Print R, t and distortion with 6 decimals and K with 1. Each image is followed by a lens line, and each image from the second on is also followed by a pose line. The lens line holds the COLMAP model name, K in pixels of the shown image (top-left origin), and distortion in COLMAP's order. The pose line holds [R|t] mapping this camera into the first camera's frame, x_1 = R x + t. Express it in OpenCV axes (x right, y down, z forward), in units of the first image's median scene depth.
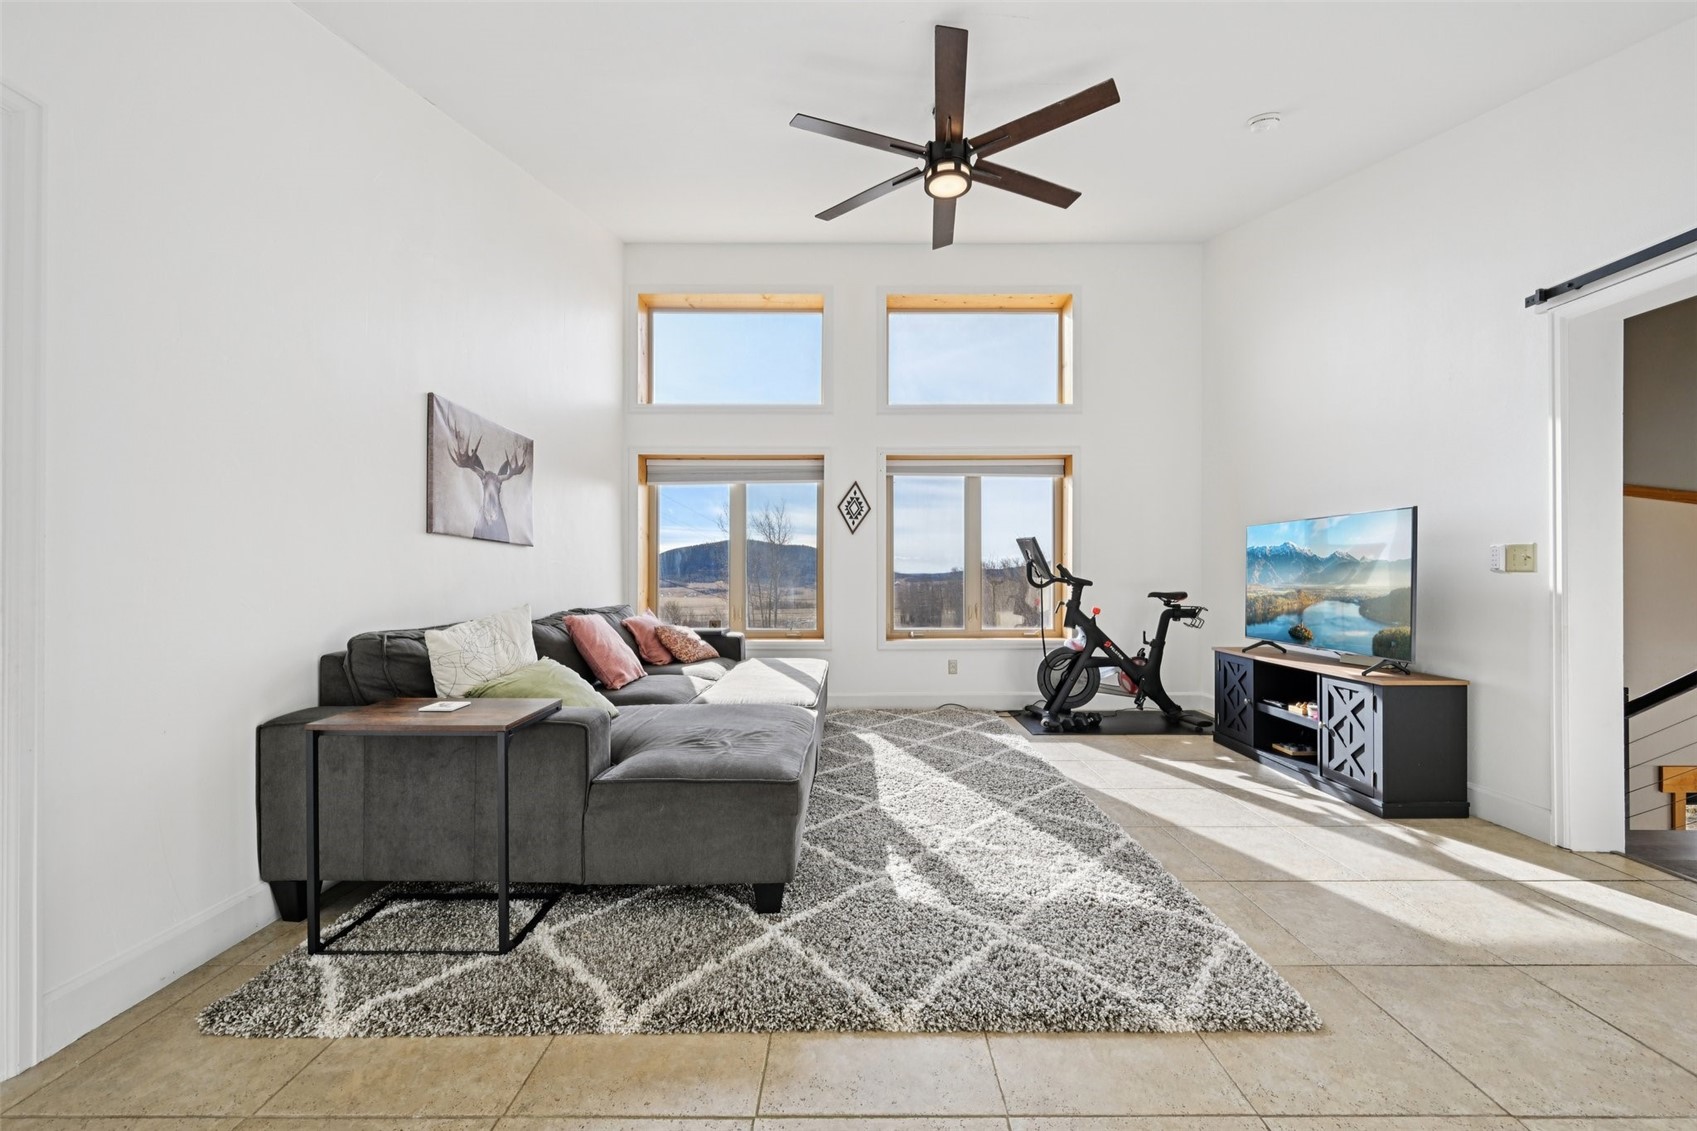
lens RADIAL K [[661.9, 0, 852.5], [0, 661.9, 573.6], [0, 0, 1]] dist [-0.002013, -0.000109]
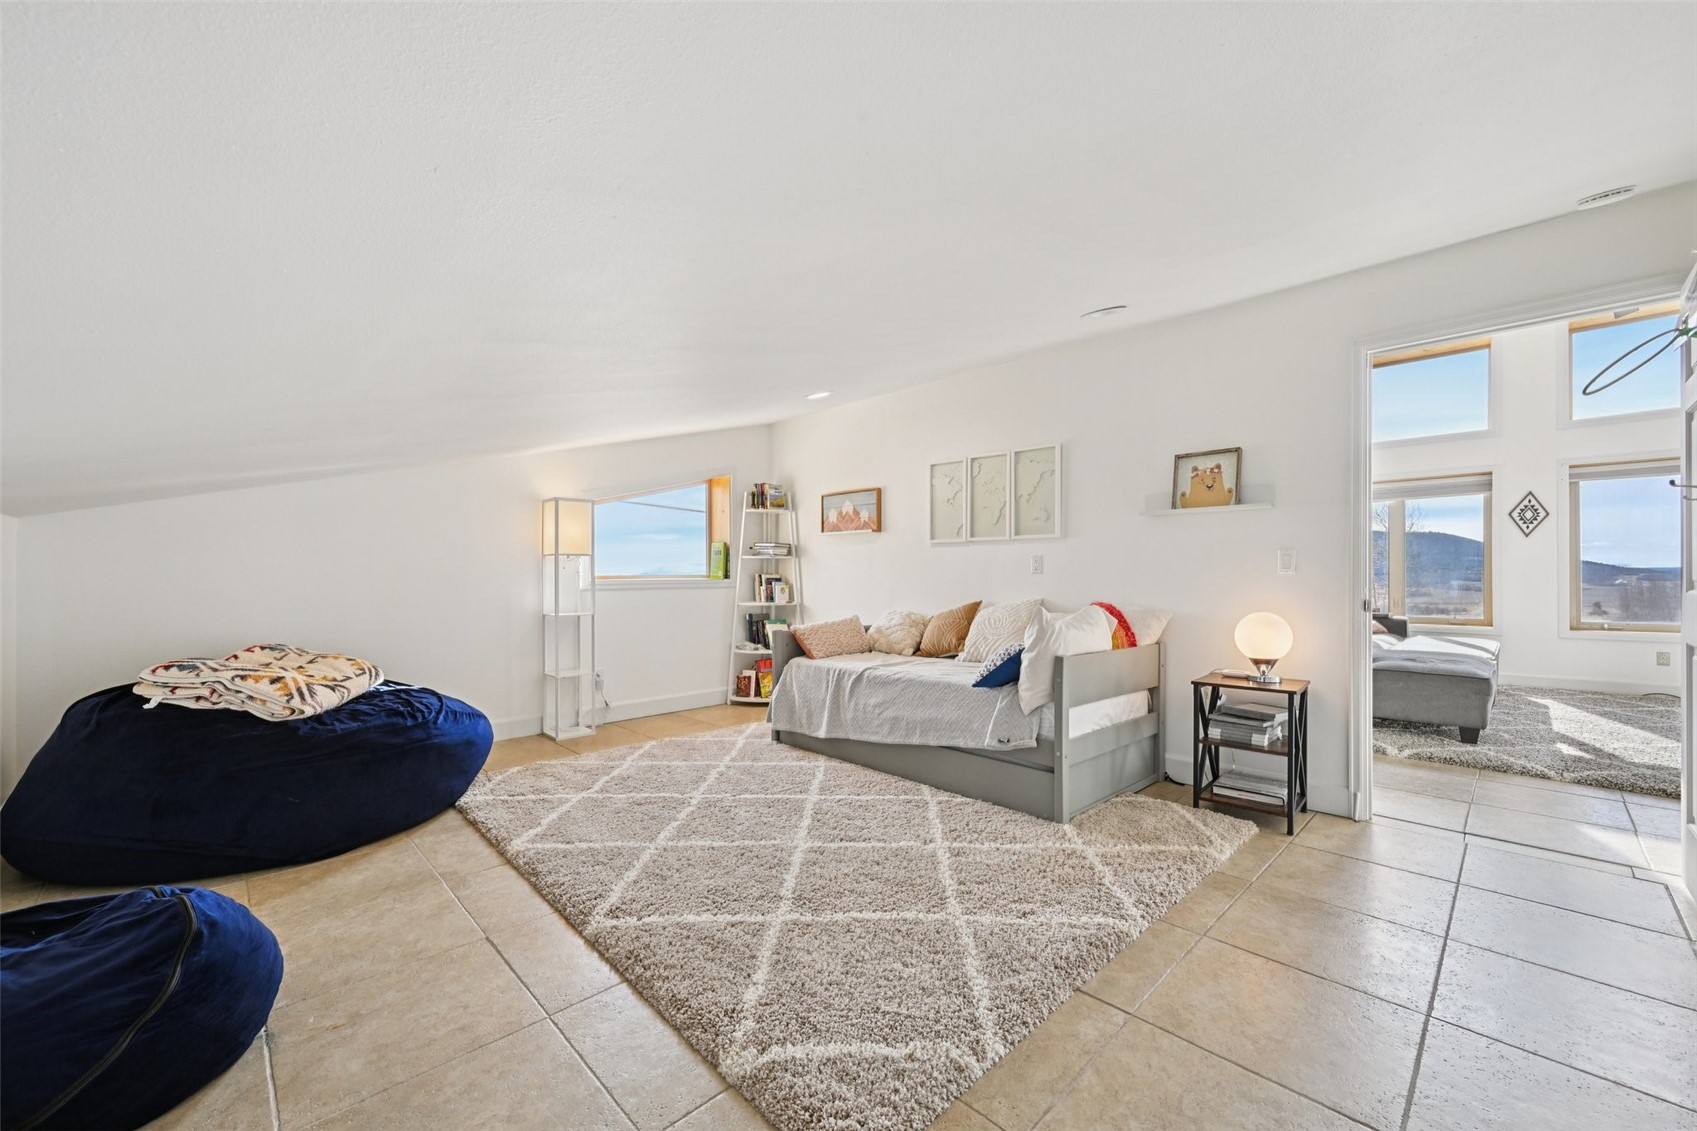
lens RADIAL K [[662.8, 0, 853.8], [0, 662.8, 580.2], [0, 0, 1]] dist [-0.002194, -0.000054]
pose [[0.702762, -0.003310, -0.711418, -0.006242], [0.009625, 0.999942, 0.004855, -0.001354], [0.711360, -0.010259, 0.702753, -0.900950]]
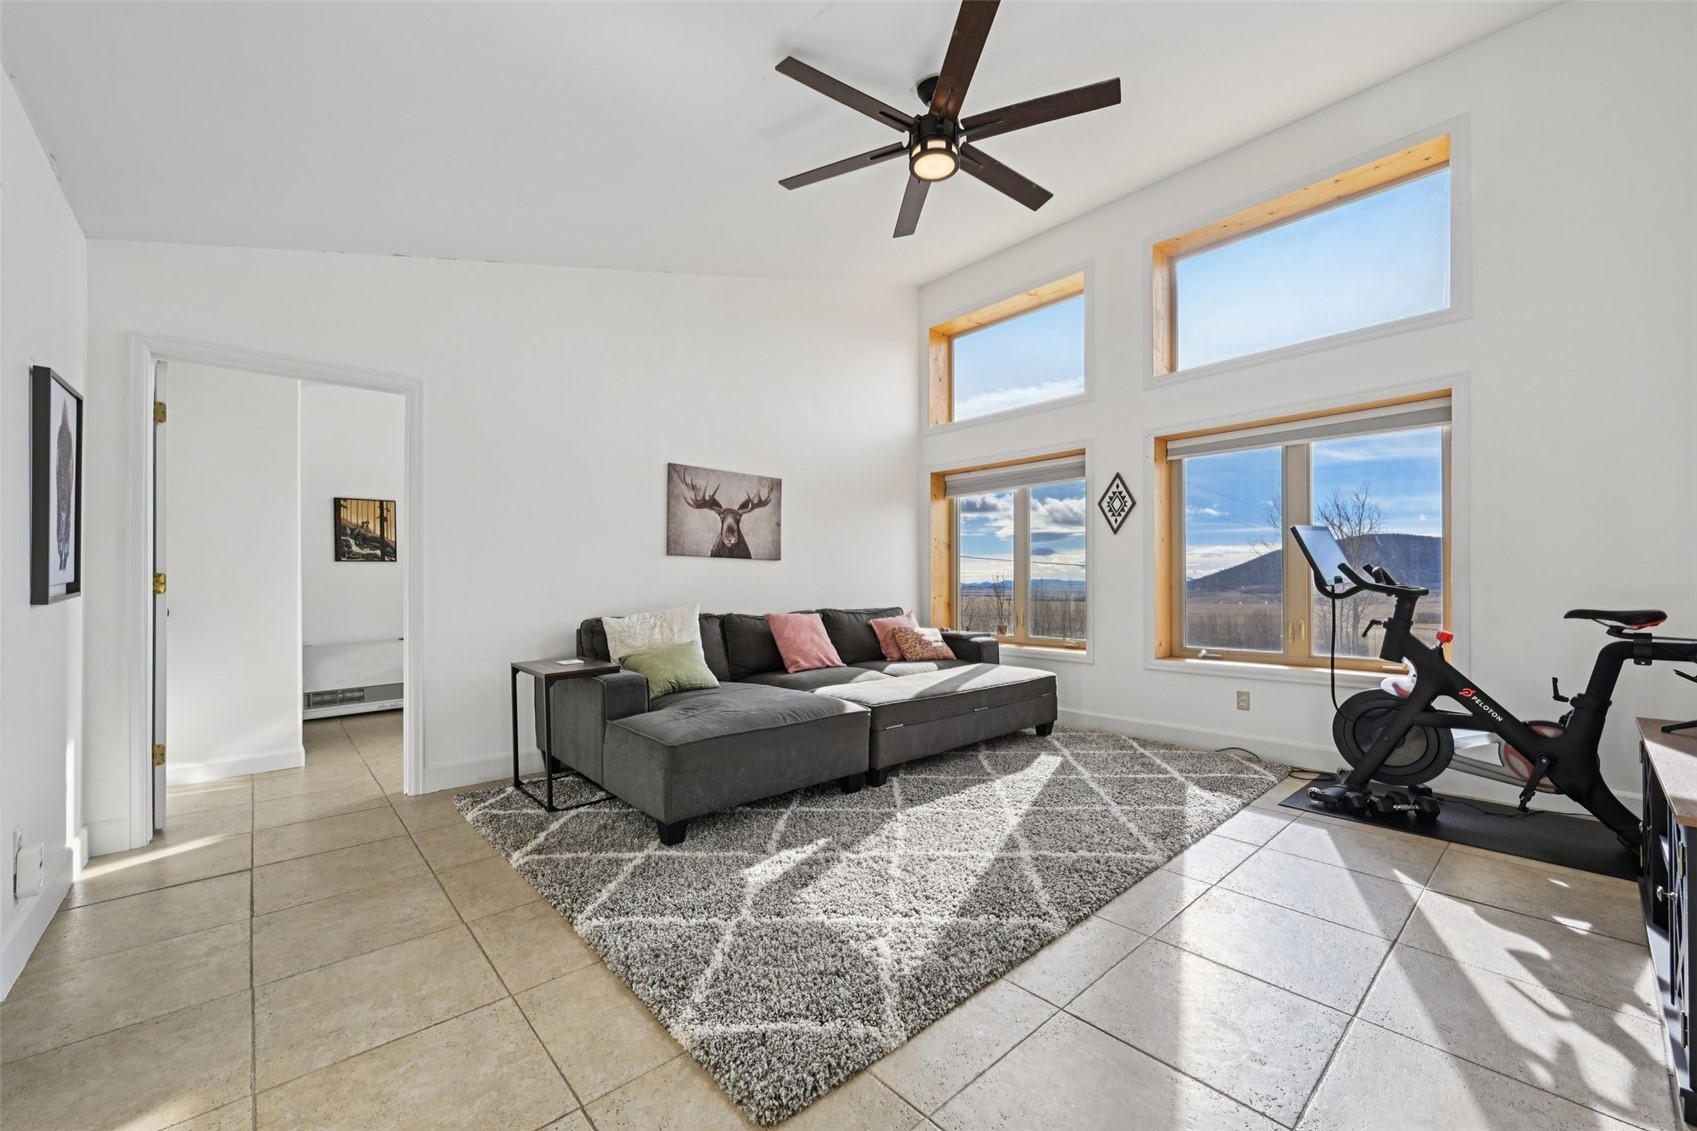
lens RADIAL K [[662.8, 0, 853.8], [0, 662.8, 580.2], [0, 0, 1]] dist [-0.002194, -0.000054]
pose [[0.671012, -0.004006, -0.741436, 0.578986], [0.006519, 0.999979, 0.000496, -0.001204], [0.741418, -0.005166, 0.671023, 0.215817]]
